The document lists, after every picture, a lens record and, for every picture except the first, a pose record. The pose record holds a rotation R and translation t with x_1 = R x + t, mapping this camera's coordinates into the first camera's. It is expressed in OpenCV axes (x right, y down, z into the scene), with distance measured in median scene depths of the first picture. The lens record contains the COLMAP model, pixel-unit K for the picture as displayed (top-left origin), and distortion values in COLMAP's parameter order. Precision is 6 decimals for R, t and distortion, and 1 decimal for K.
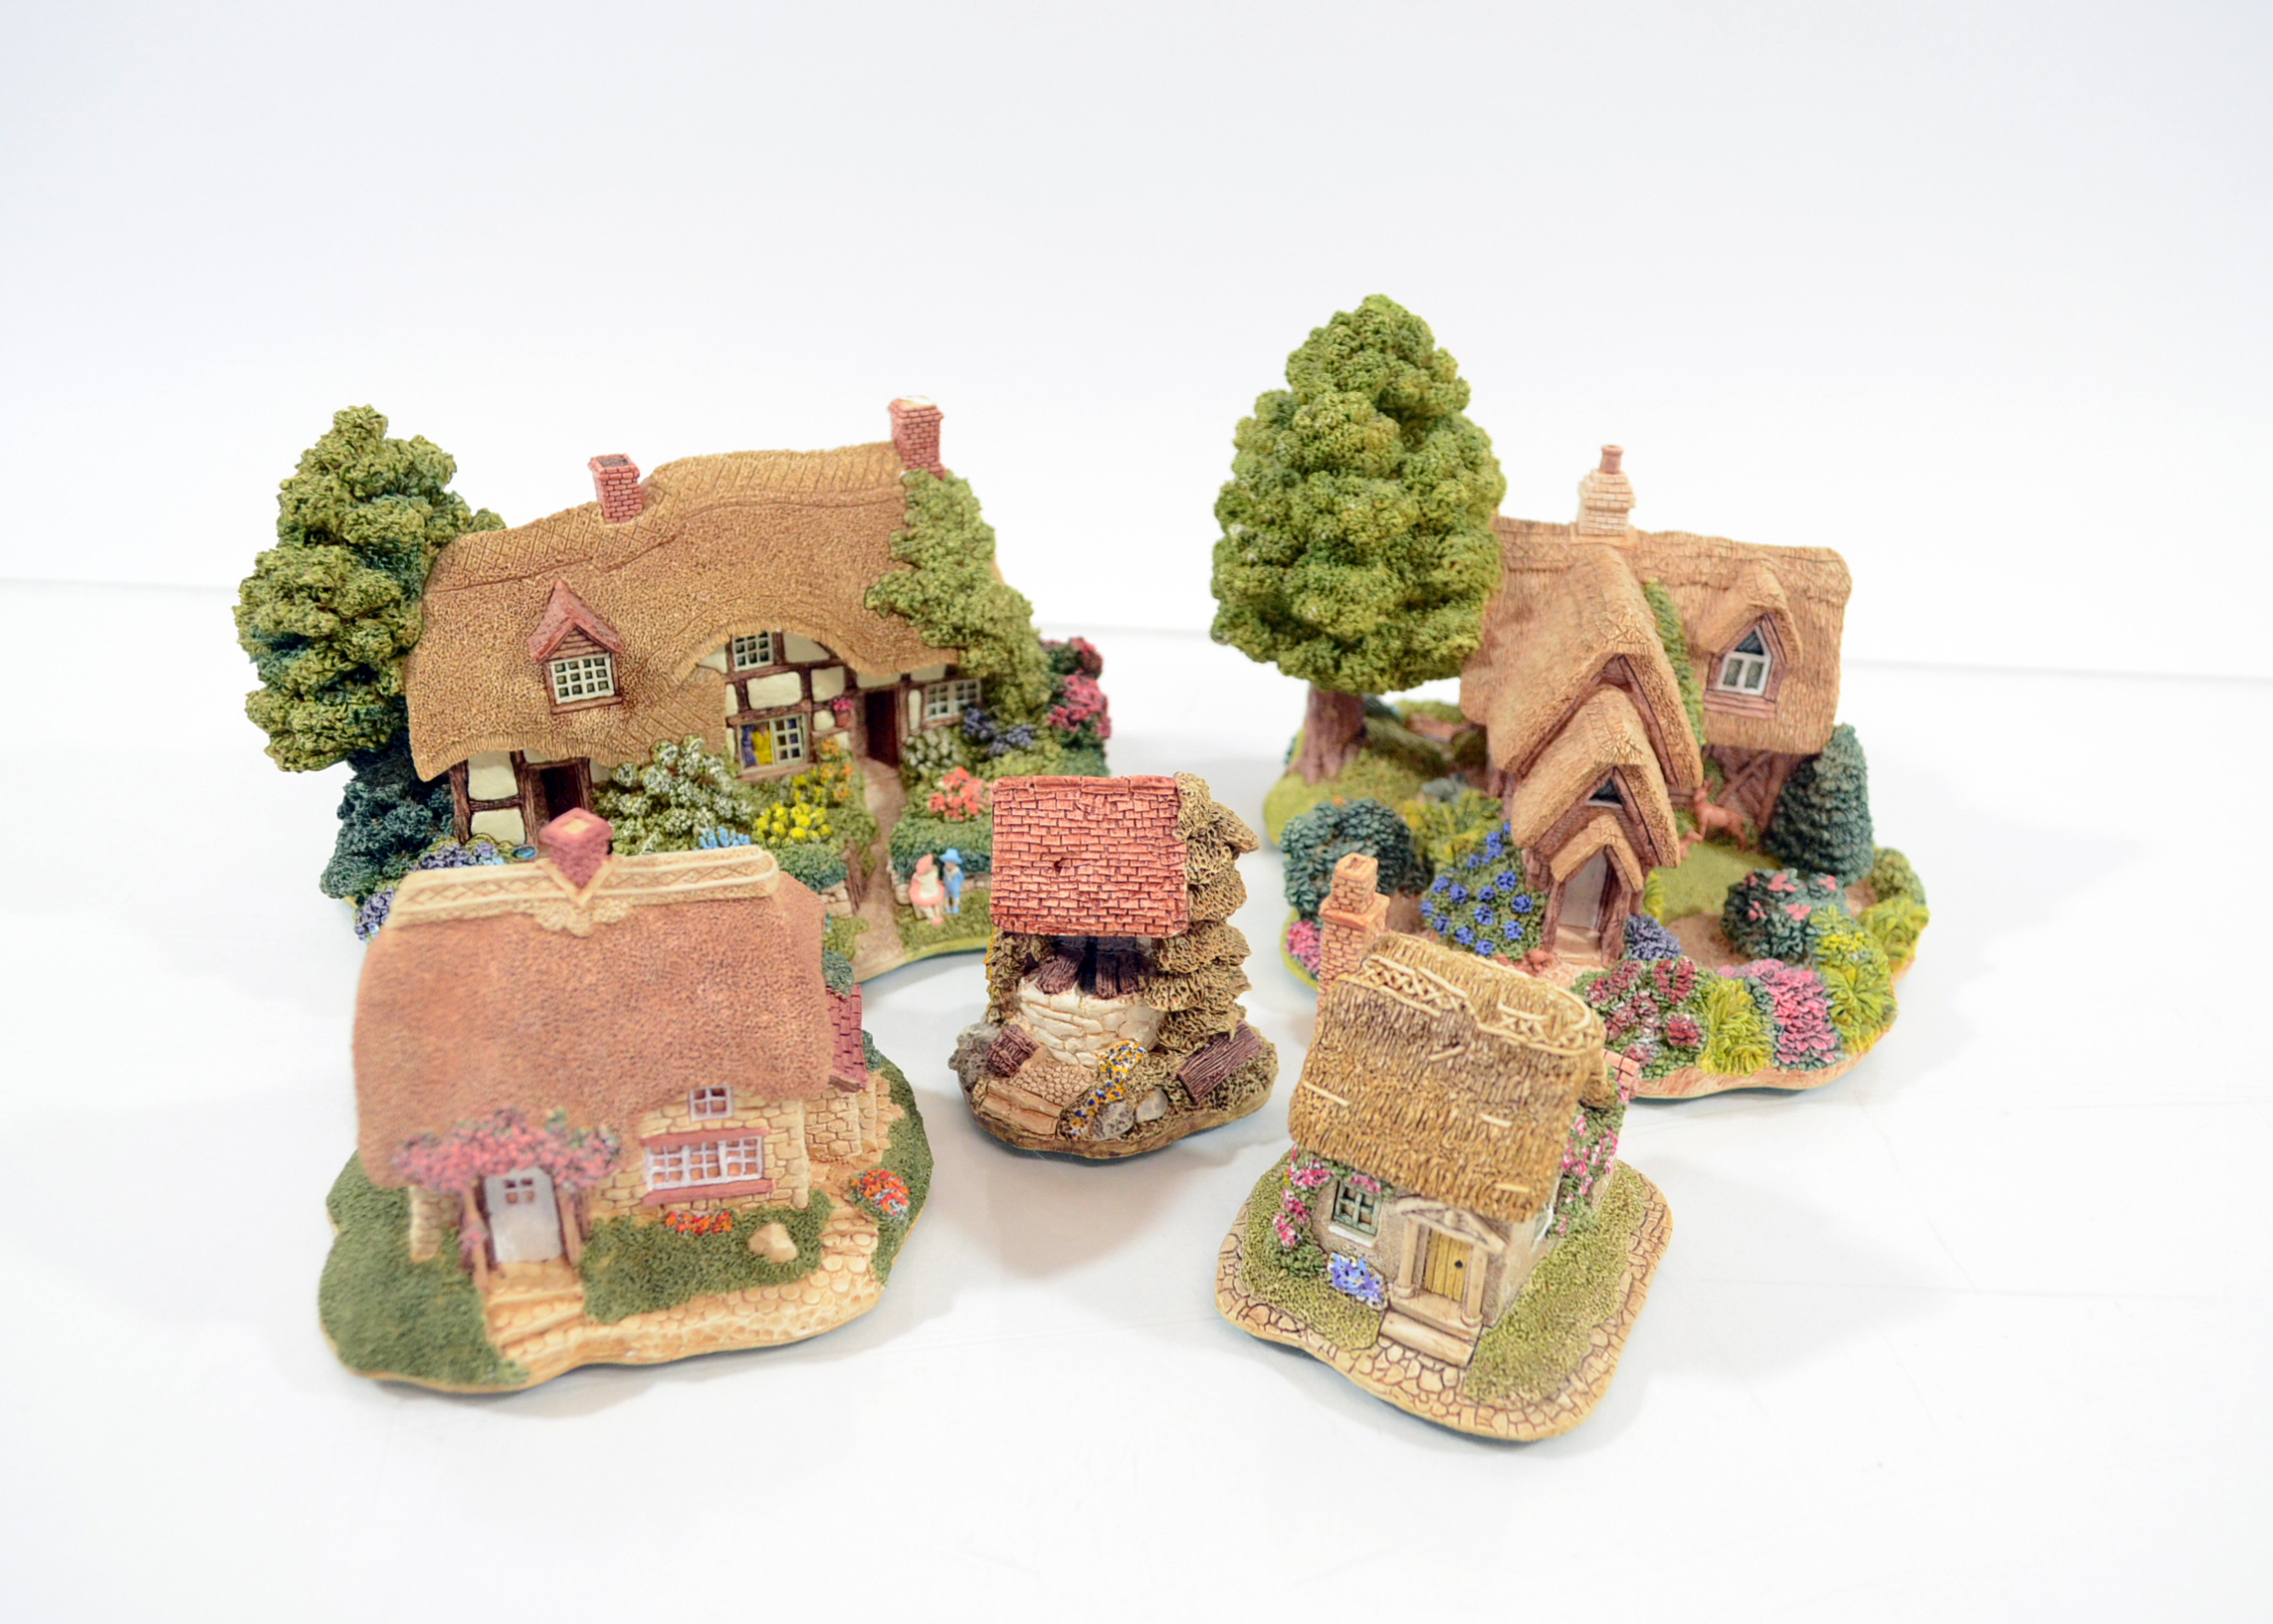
lens RADIAL K [[1848.4, 0, 1137.7], [0, 1848.4, 819.8], [0, 0, 1]] dist [-0.026754, 0.004183]
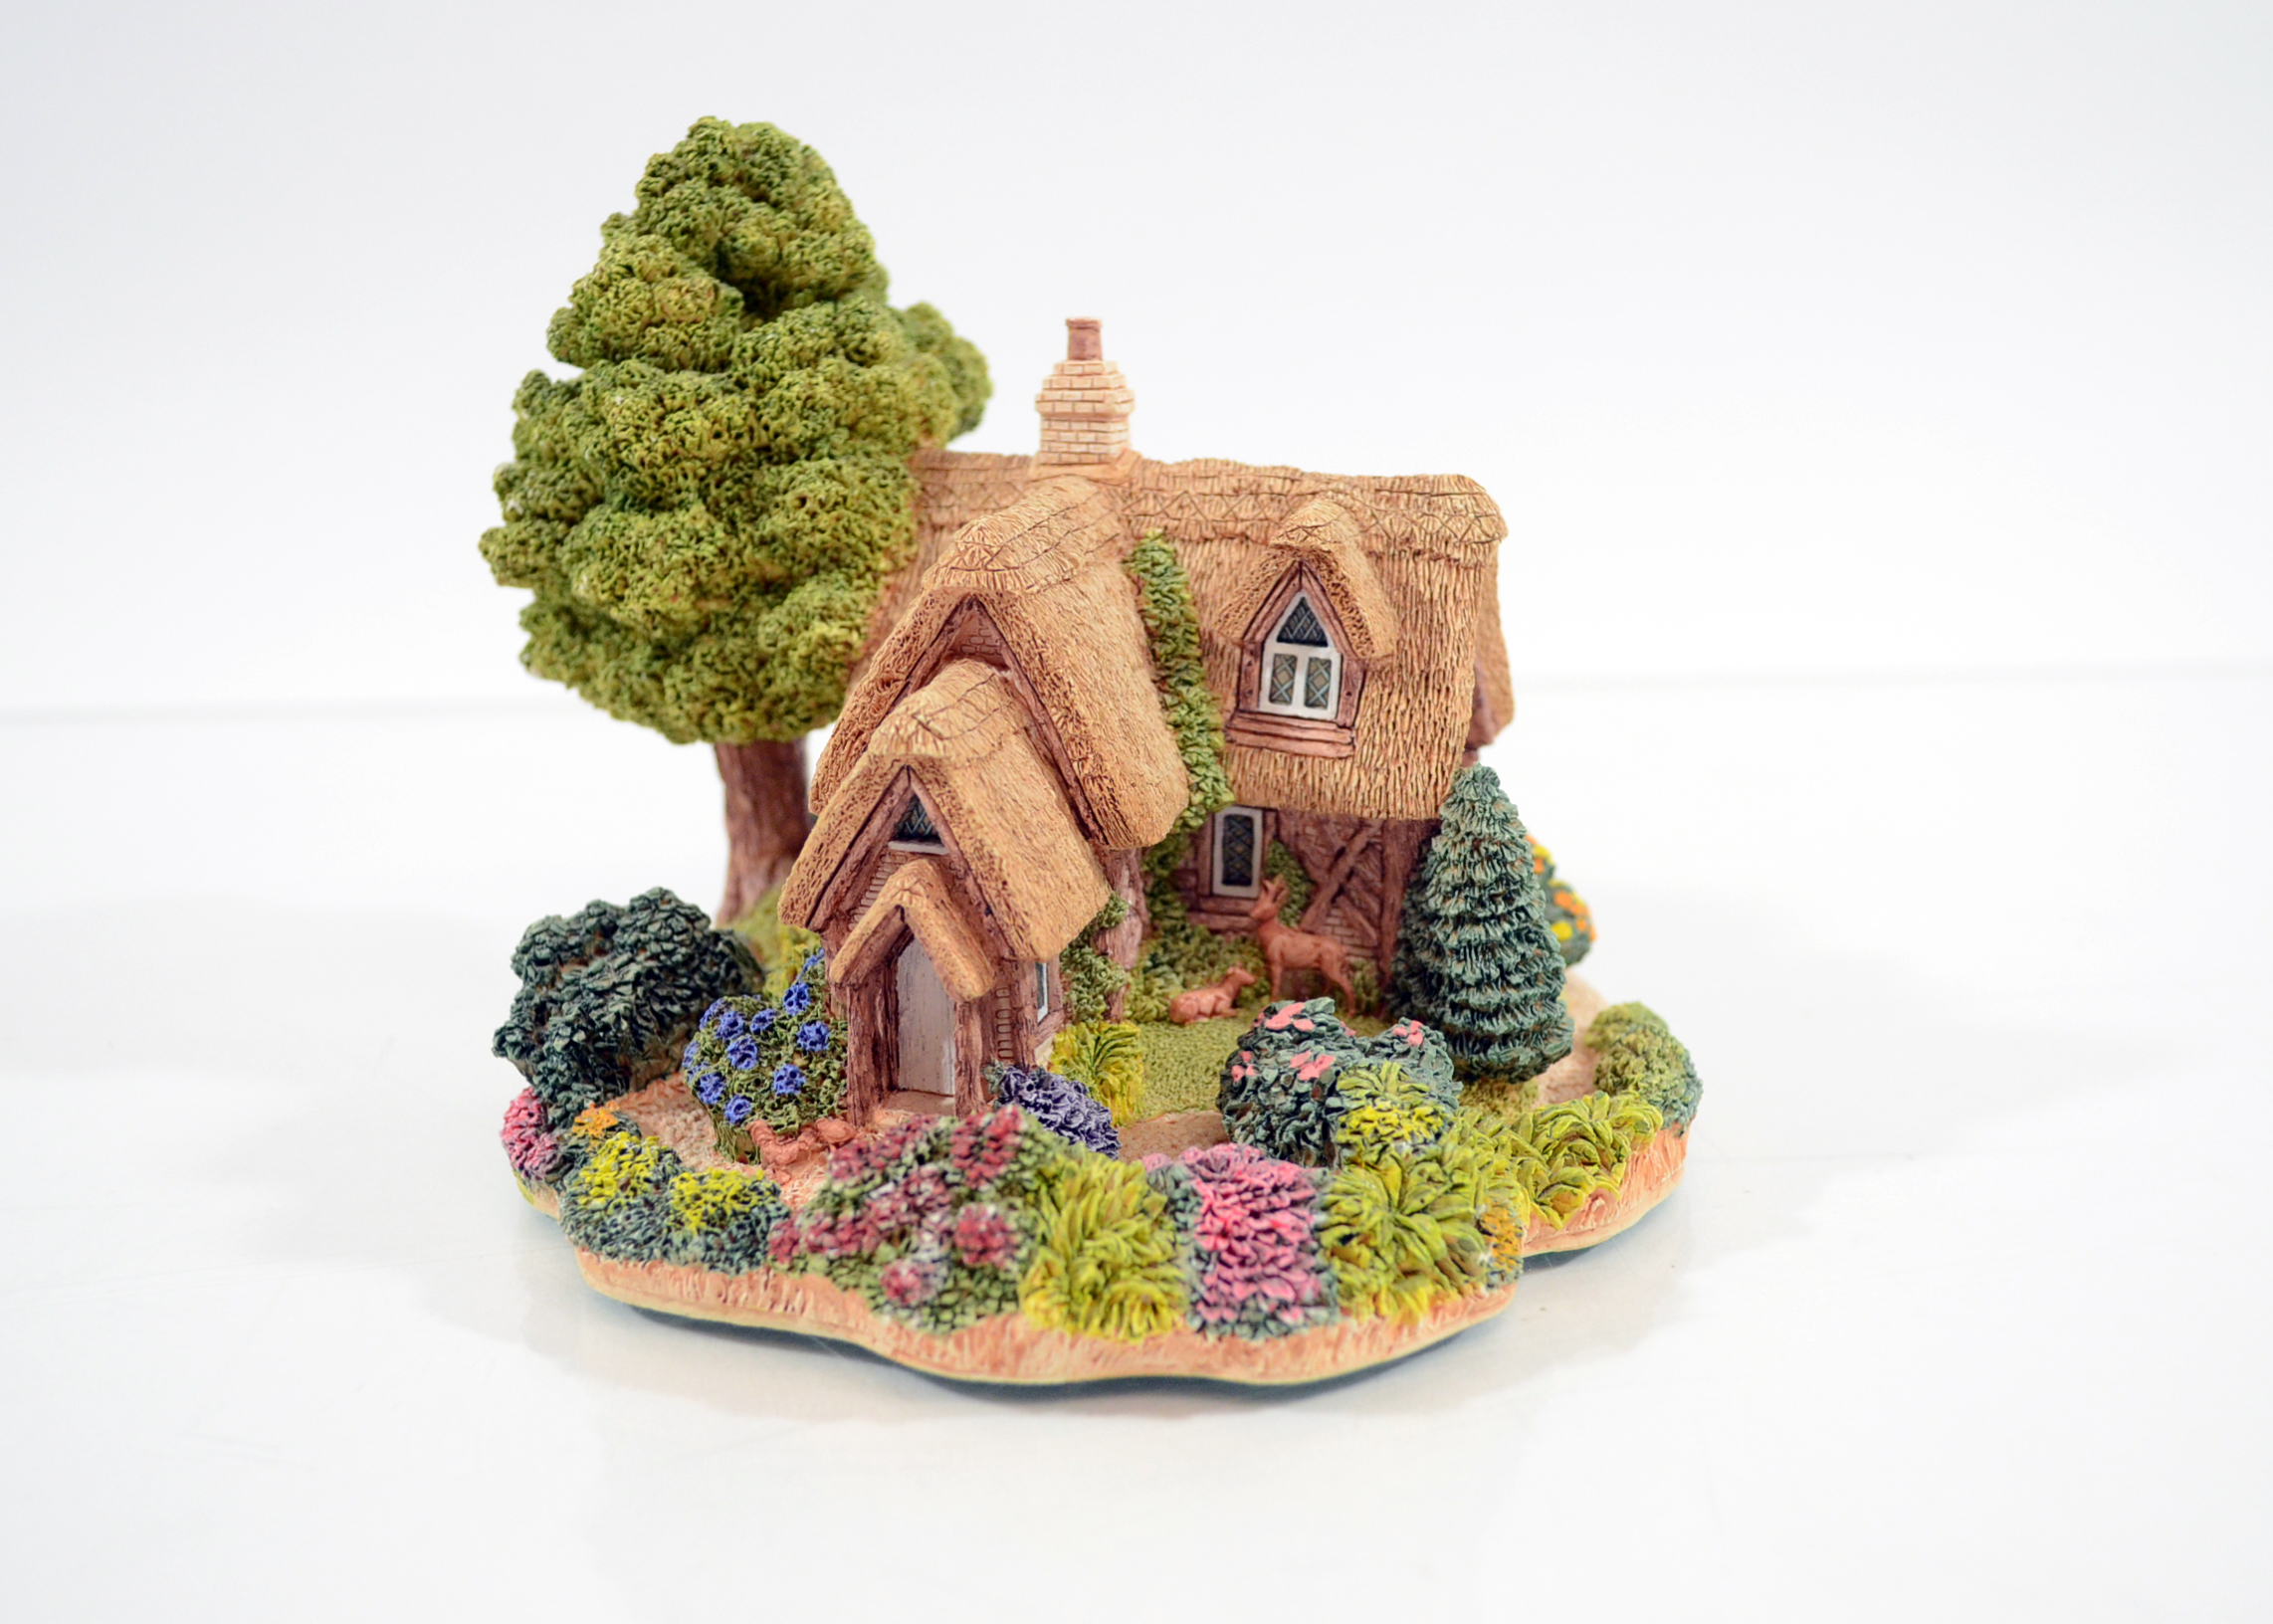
lens RADIAL K [[2565.6, 0, 1137.3], [0, 2565.6, 801.3], [0, 0, 1]] dist [-0.030219, 0.000000]
pose [[0.980657, -0.000271, -0.195733, 0.432504], [-0.047462, 0.969826, -0.239135, 0.149327], [0.189892, 0.243799, 0.951054, 0.238331]]
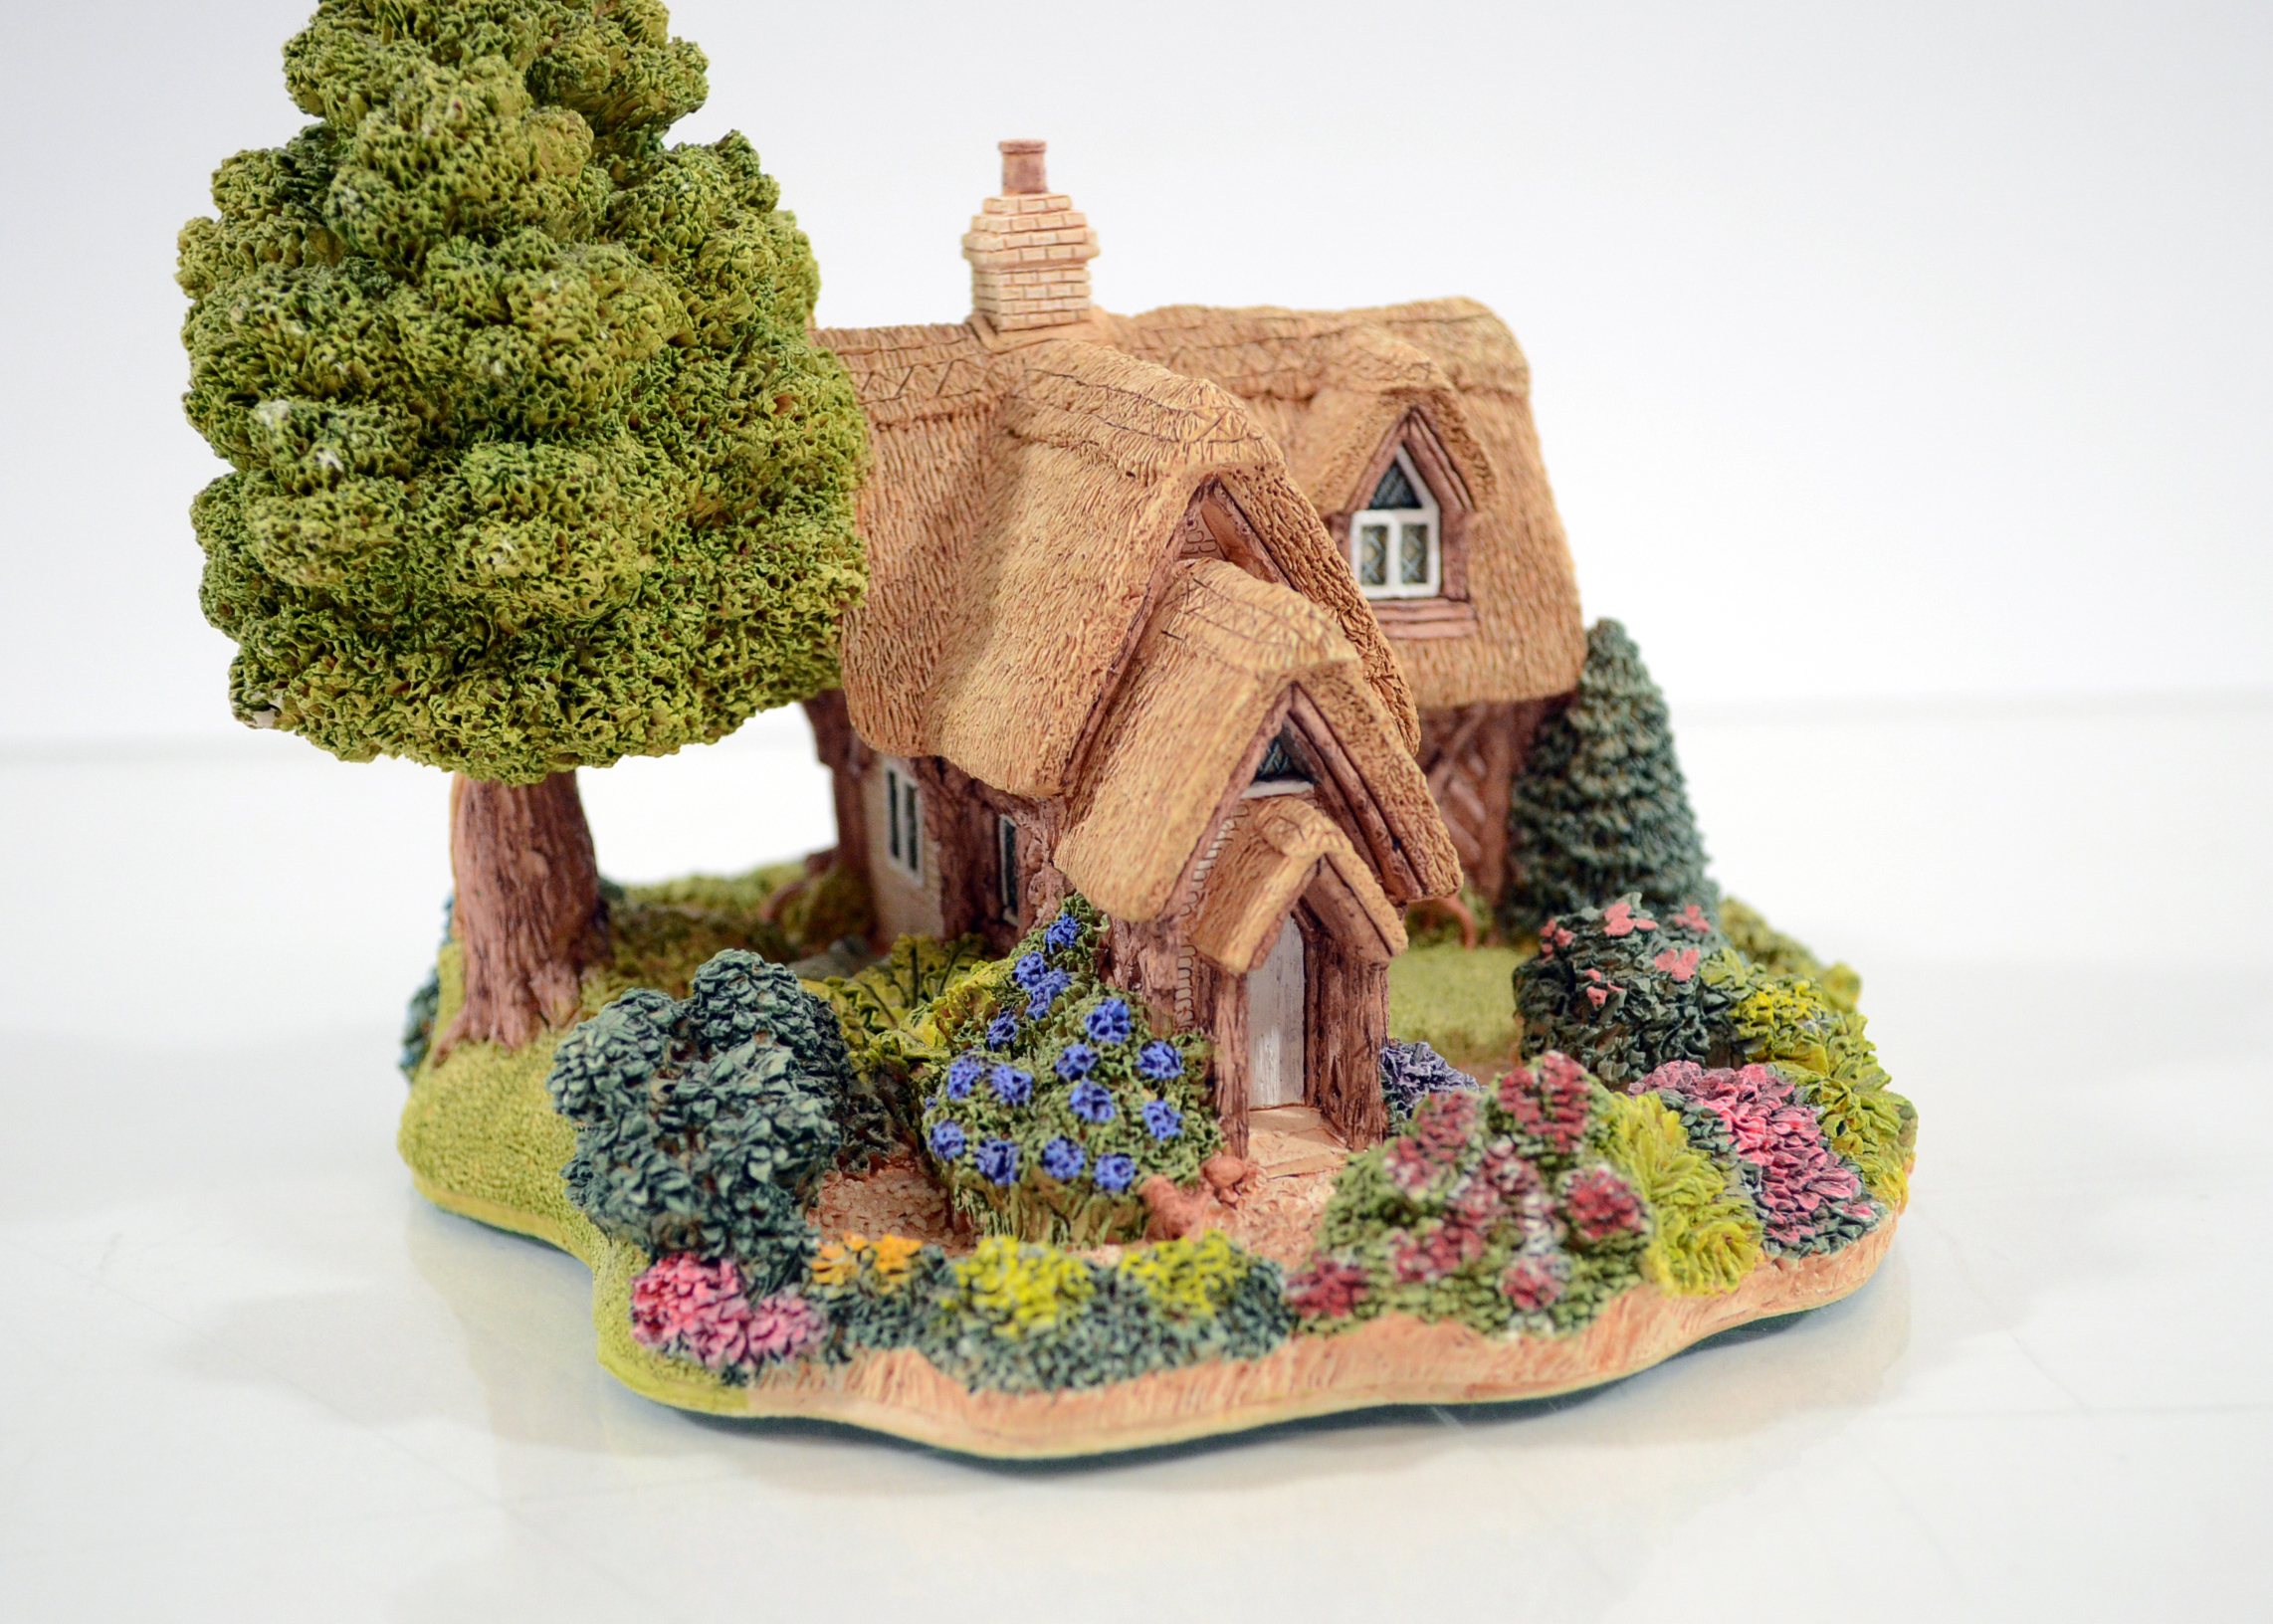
lens RADIAL K [[3804.5, 0, 1139.2], [0, 3804.5, 817.6], [0, 0, 1]] dist [0.008563, 0.000000]
pose [[0.878547, -0.174424, 0.444671, -0.175676], [0.283311, 0.939794, -0.191106, 0.152183], [-0.384566, 0.293876, 0.875069, 0.185693]]
